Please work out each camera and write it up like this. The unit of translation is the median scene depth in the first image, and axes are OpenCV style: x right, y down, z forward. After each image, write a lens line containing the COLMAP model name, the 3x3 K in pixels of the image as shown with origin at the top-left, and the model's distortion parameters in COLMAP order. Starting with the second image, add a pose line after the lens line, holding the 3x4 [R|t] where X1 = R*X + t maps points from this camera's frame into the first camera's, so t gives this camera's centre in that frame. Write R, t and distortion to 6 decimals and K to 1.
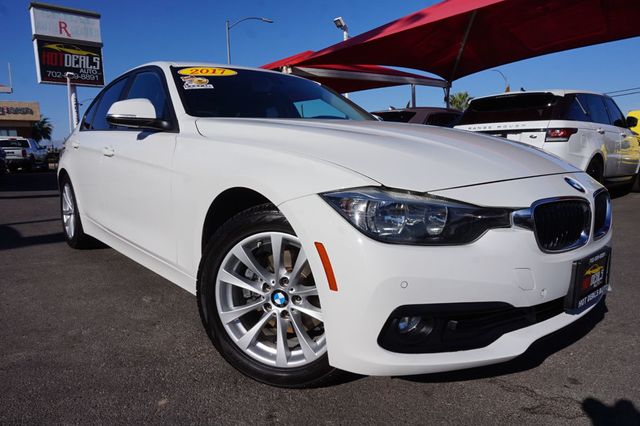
lens RADIAL K [[420.5, 0, 318.8], [0, 420.5, 210.5], [0, 0, 1]] dist [-0.030160, 0.025556]
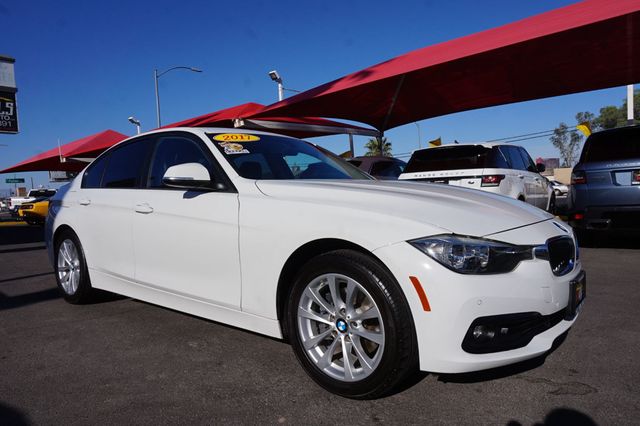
lens RADIAL K [[420.5, 0, 320.8], [0, 420.5, 209.2], [0, 0, 1]] dist [-0.030160, 0.025556]
pose [[0.984334, -0.027937, 0.174087, -0.267715], [0.046470, 0.993563, -0.103313, -0.007580], [-0.170081, 0.109785, 0.979296, -0.156449]]
